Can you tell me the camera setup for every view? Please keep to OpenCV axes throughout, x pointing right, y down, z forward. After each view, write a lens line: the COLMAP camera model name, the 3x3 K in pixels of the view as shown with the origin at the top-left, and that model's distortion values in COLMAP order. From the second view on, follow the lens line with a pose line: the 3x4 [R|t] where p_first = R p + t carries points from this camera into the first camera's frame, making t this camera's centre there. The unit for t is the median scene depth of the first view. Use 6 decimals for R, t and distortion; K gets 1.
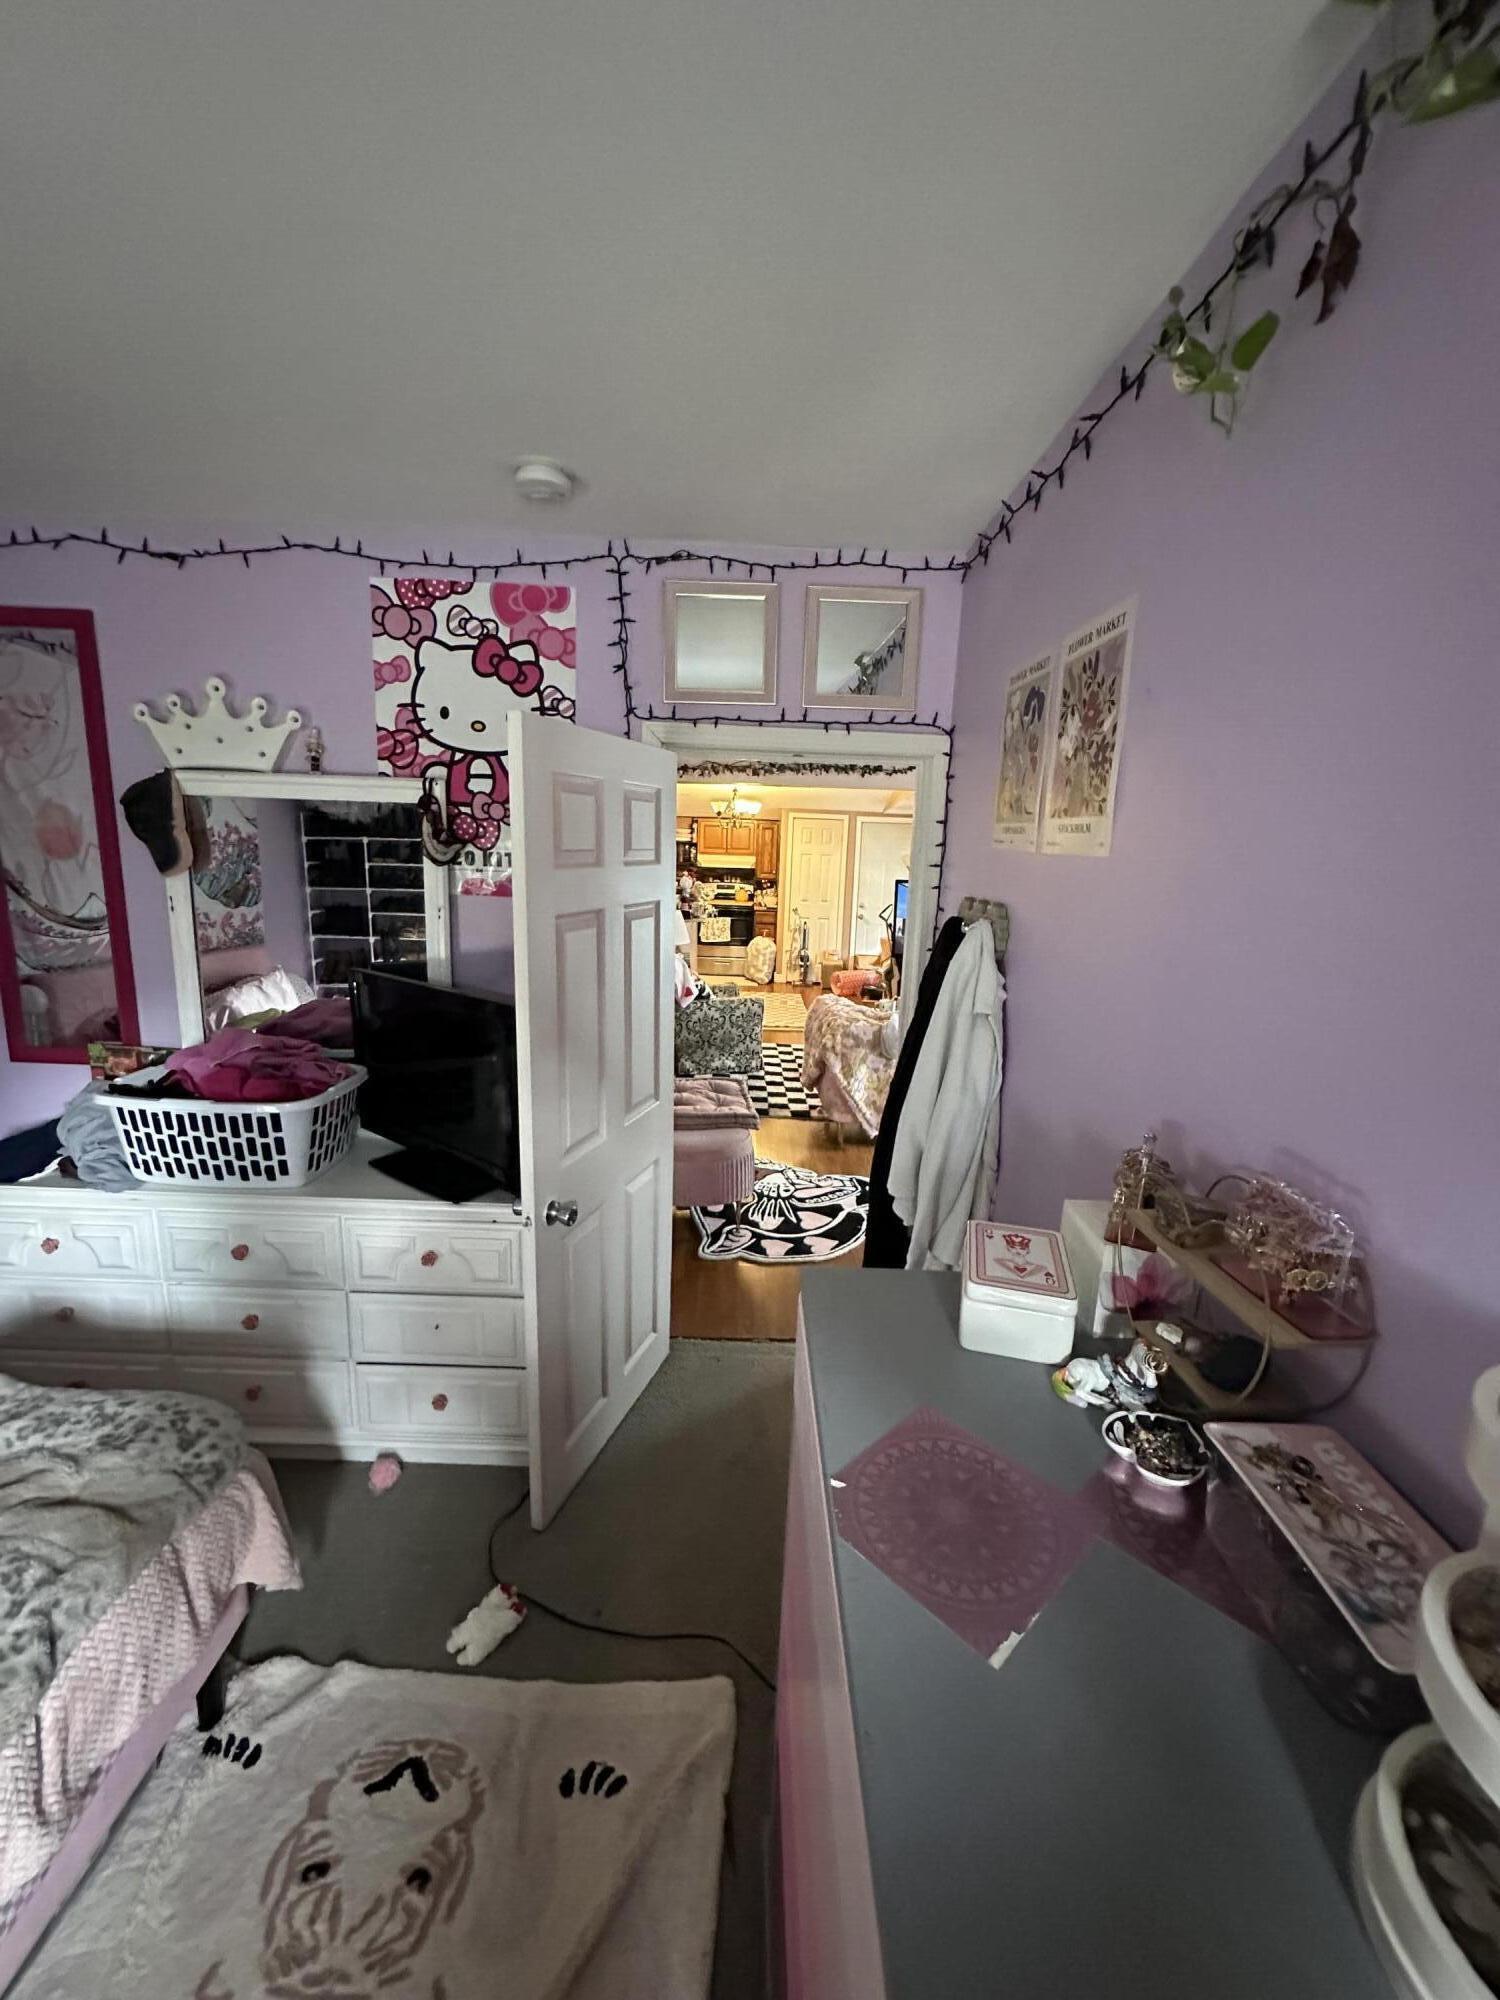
lens RADIAL K [[797.6, 0, 751.2], [0, 797.6, 1000.6], [0, 0, 1]] dist [-0.004191, 0.000742]
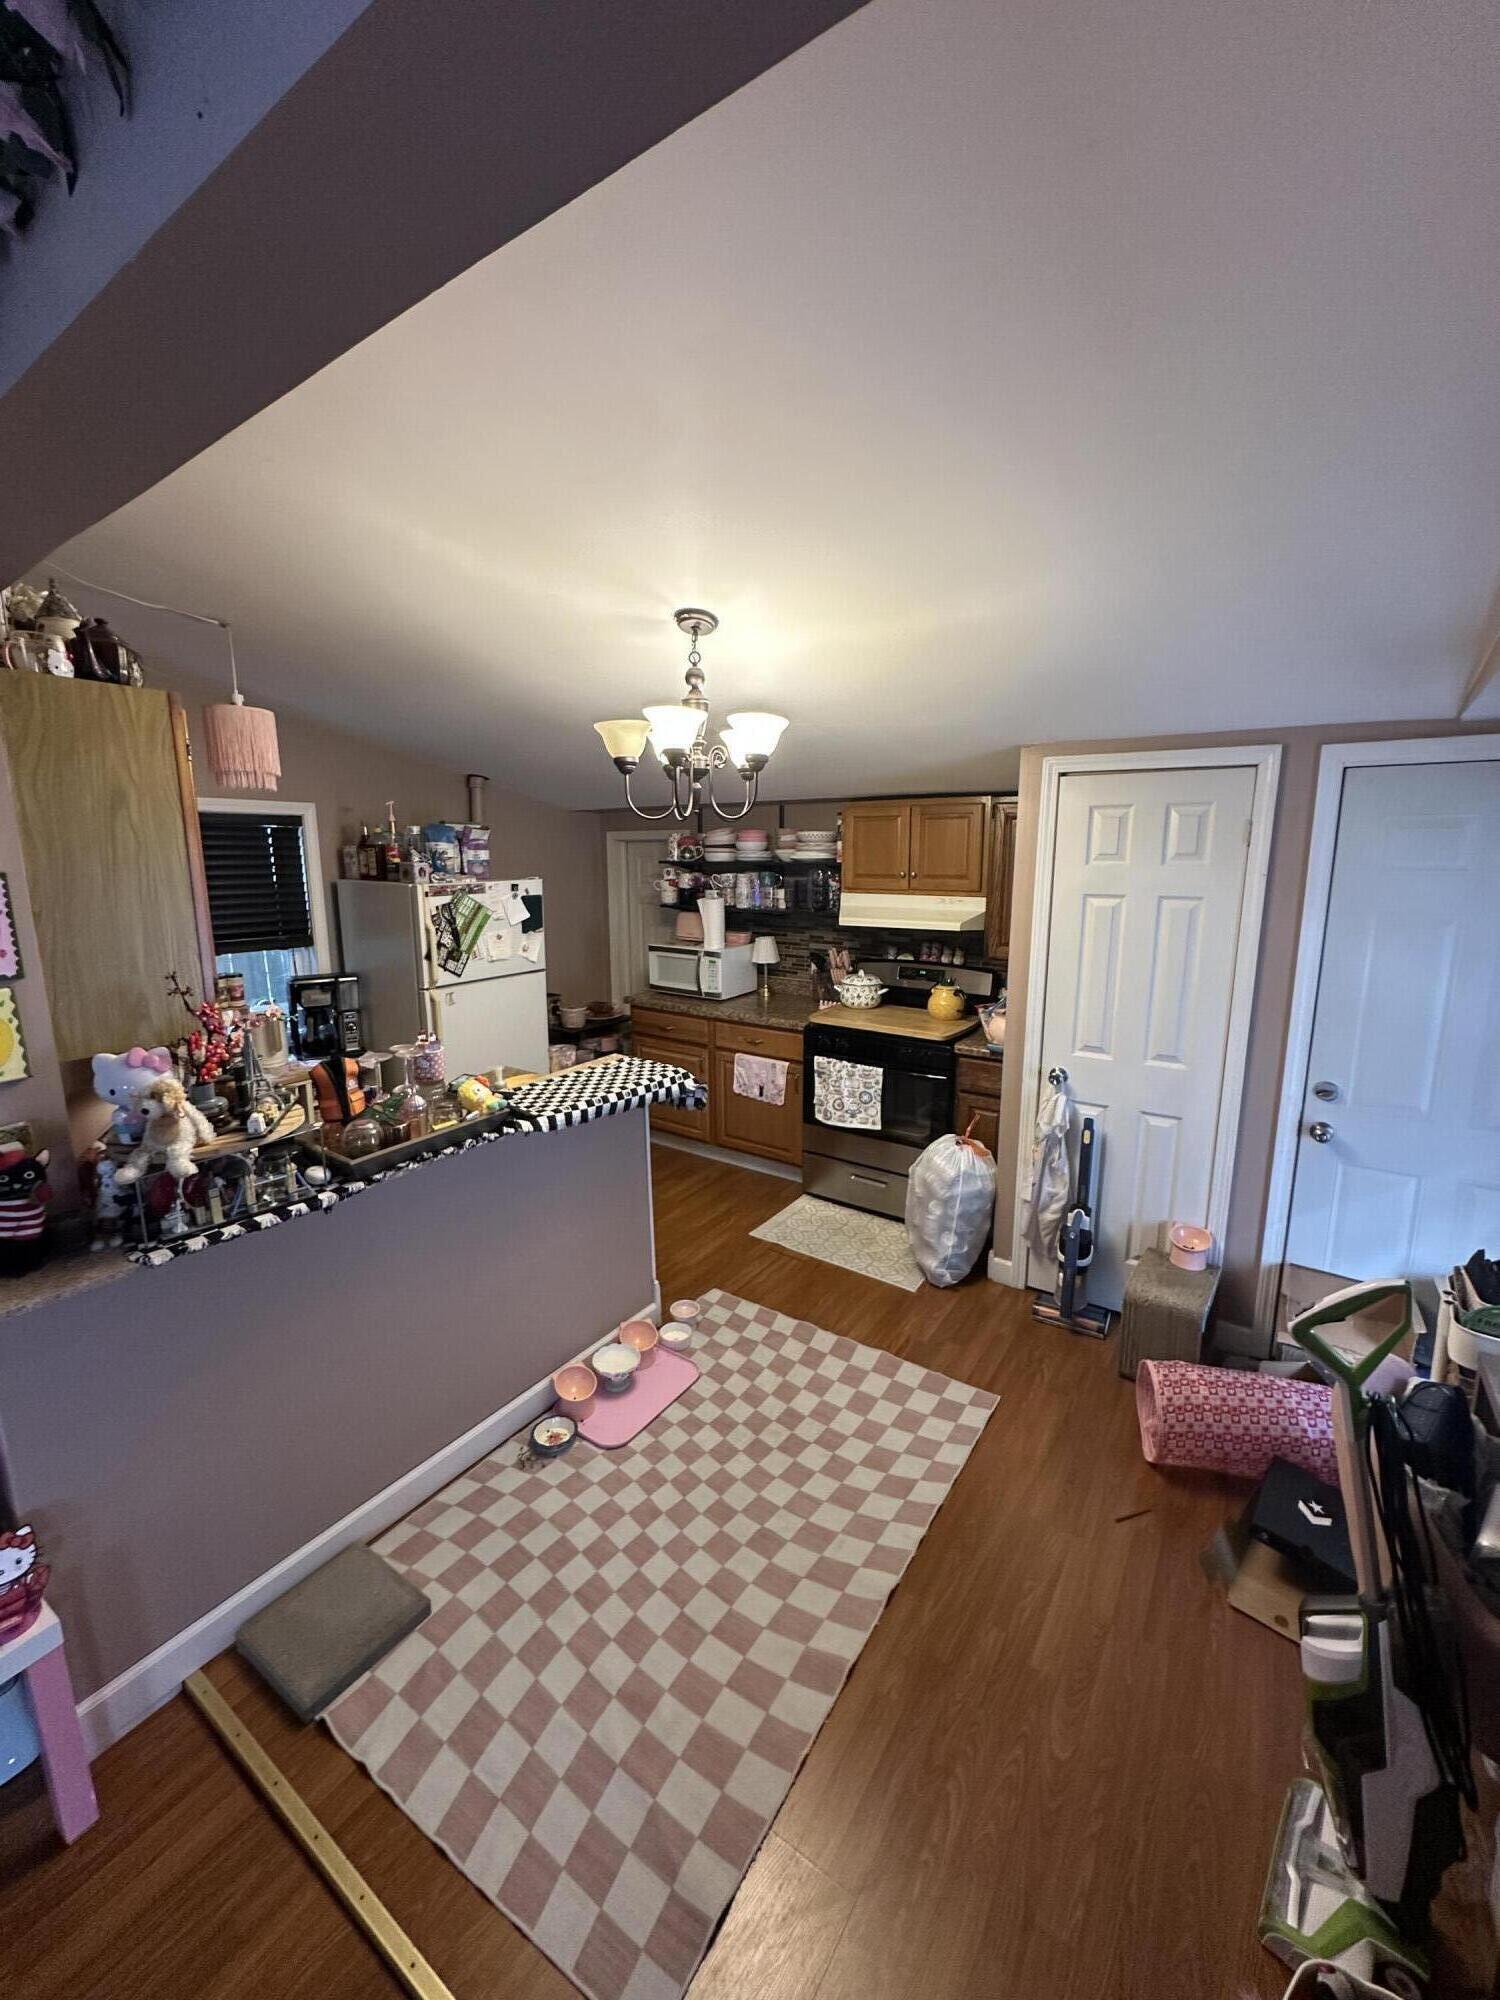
lens RADIAL K [[797.6, 0, 750.8], [0, 797.6, 998.7], [0, 0, 1]] dist [-0.004191, 0.000742]
pose [[0.826244, 0.069804, -0.558970, 0.073162], [-0.081489, 0.996666, 0.004010, -0.077477], [0.557387, 0.042237, 0.829178, 0.389948]]
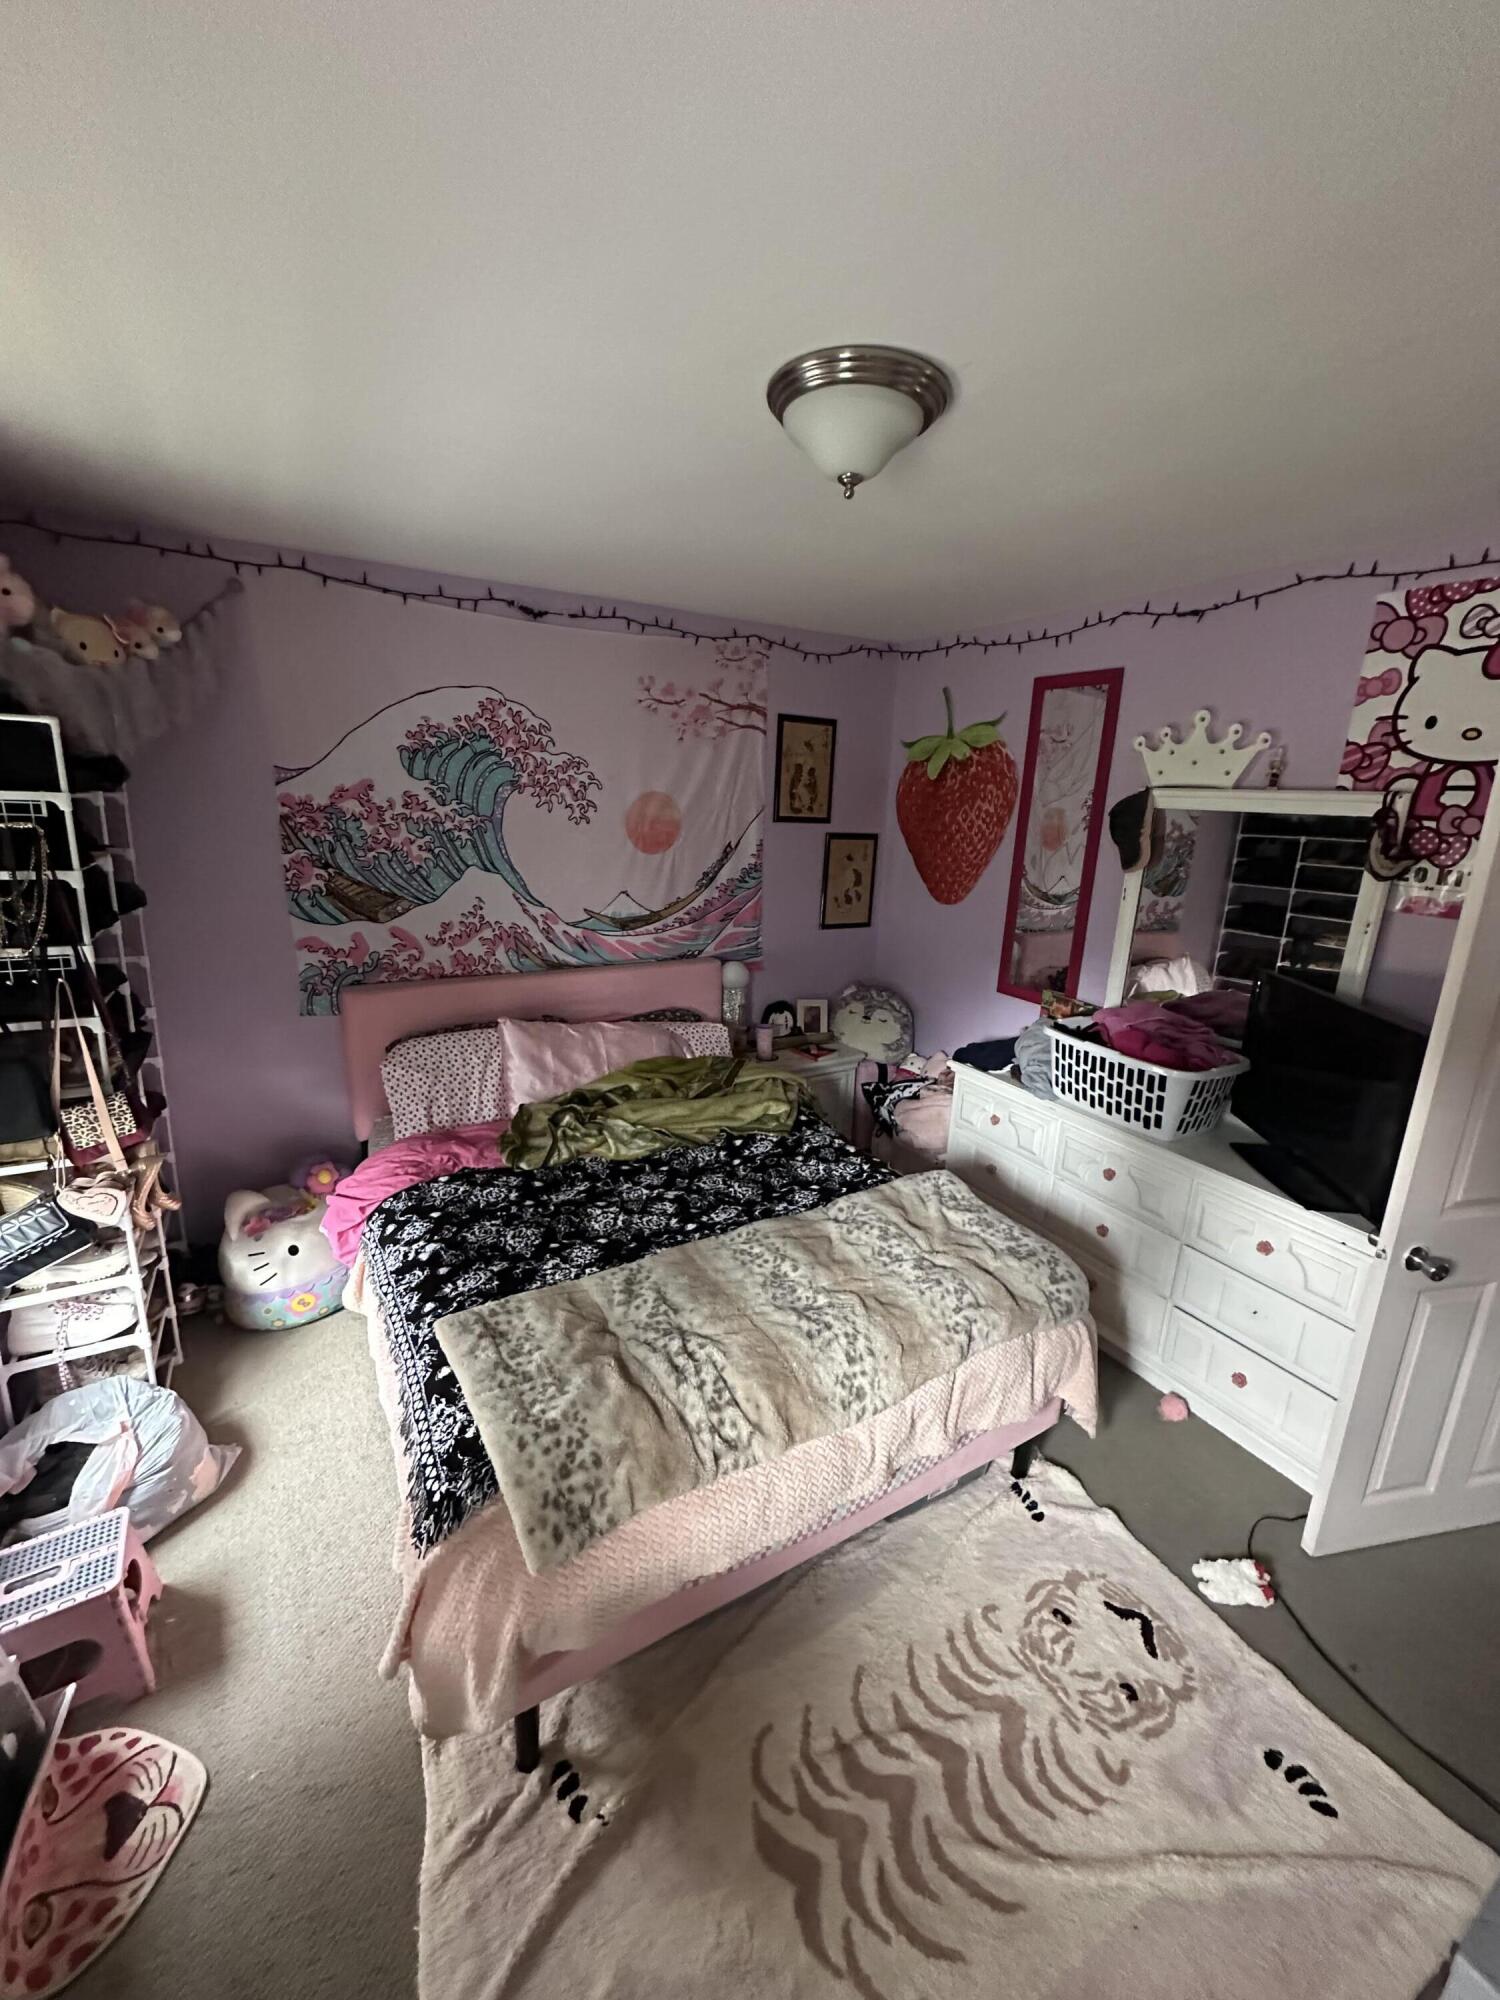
lens RADIAL K [[797.6, 0, 750.8], [0, 797.6, 996.6], [0, 0, 1]] dist [-0.004191, 0.000742]
pose [[0.507524, 0.197722, -0.838645, 0.070342], [-0.188349, 0.975234, 0.115941, 0.002147], [0.840800, 0.099115, 0.532196, -0.172275]]
